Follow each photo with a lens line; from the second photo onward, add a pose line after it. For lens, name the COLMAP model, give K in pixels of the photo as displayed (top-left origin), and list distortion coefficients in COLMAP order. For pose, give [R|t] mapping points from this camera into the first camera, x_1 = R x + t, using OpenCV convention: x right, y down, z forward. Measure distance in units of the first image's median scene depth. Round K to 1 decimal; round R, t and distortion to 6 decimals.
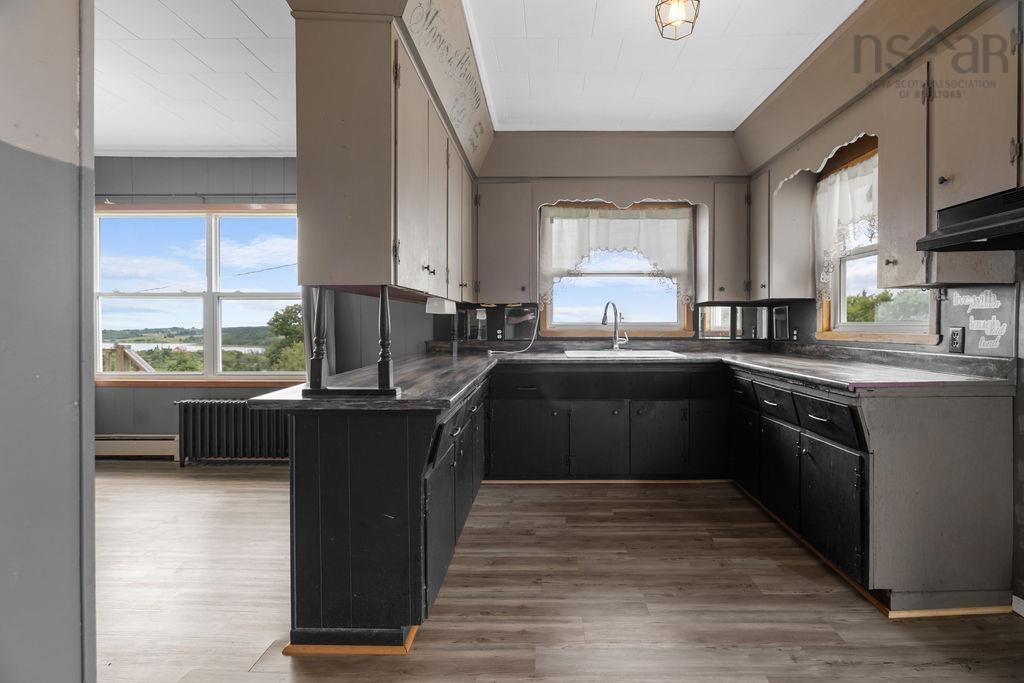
lens RADIAL K [[480.3, 0, 544.3], [0, 480.3, 329.7], [0, 0, 1]] dist [0.001058, 0.001014]
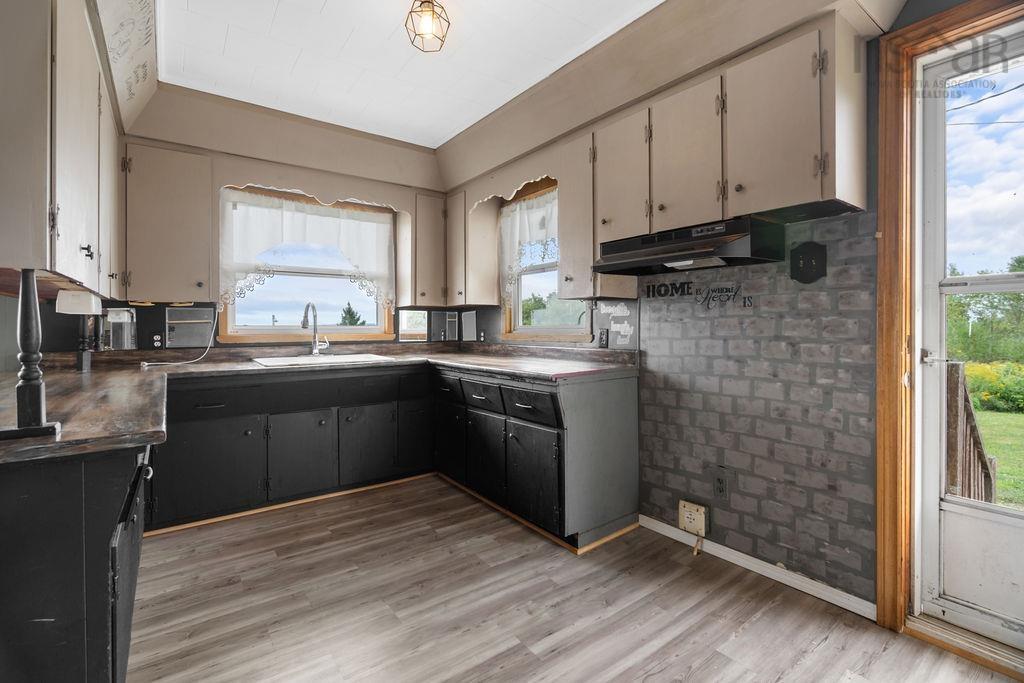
lens RADIAL K [[471.3, 0, 513.7], [0, 471.3, 327.8], [0, 0, 1]] dist [-0.001068, 0.000719]
pose [[0.803555, -0.003377, 0.595221, -0.103894], [0.009597, 0.999927, -0.007283, -0.001121], [-0.595154, 0.011564, 0.803529, 0.049530]]
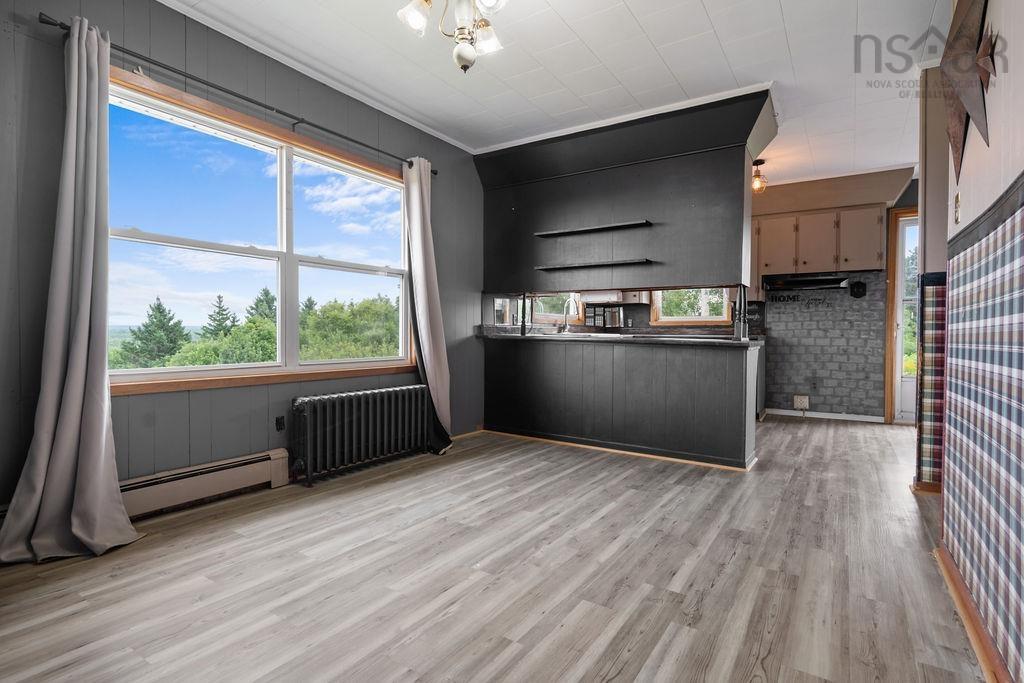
lens RADIAL K [[512.0, 0, 512.0], [0, 512.0, 341.5], [0, 0, 1]] dist [0.001206, 0.000372]
pose [[0.541078, -0.010342, 0.840909, -1.516355], [0.003323, 0.999943, 0.010160, 0.064256], [-0.840966, -0.002702, 0.541081, 0.372455]]
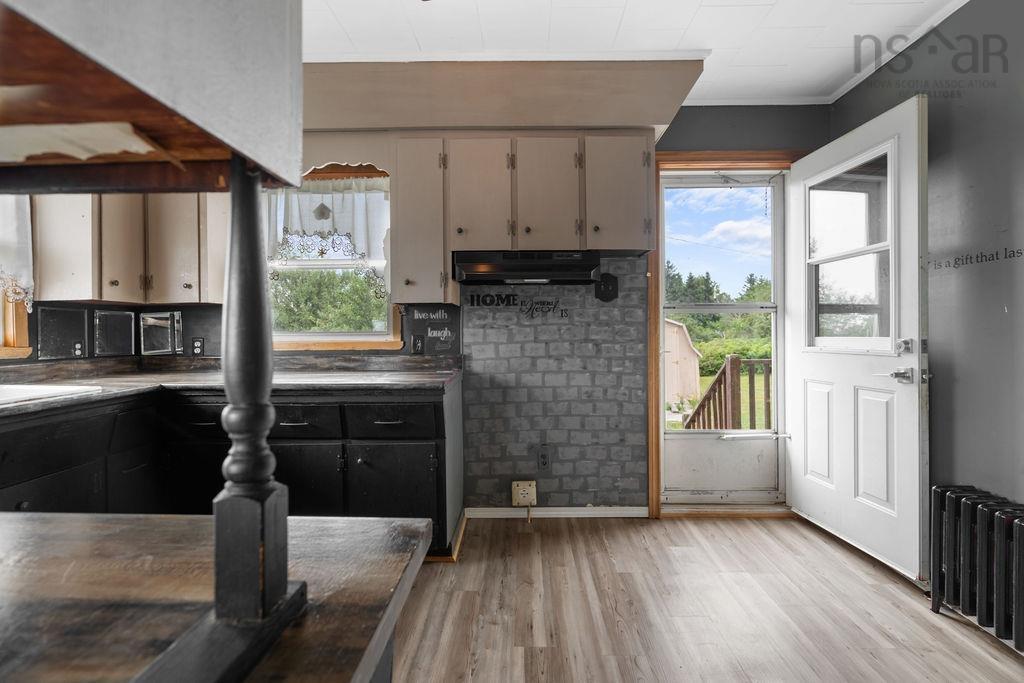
lens RADIAL K [[471.6, 0, 513.9], [0, 471.6, 334.4], [0, 0, 1]] dist [-0.001182, 0.000437]
pose [[0.014019, -0.006169, 0.999883, -0.324631], [0.017146, 0.999835, 0.005929, -0.007782], [-0.999755, 0.017061, 0.014123, 0.494744]]
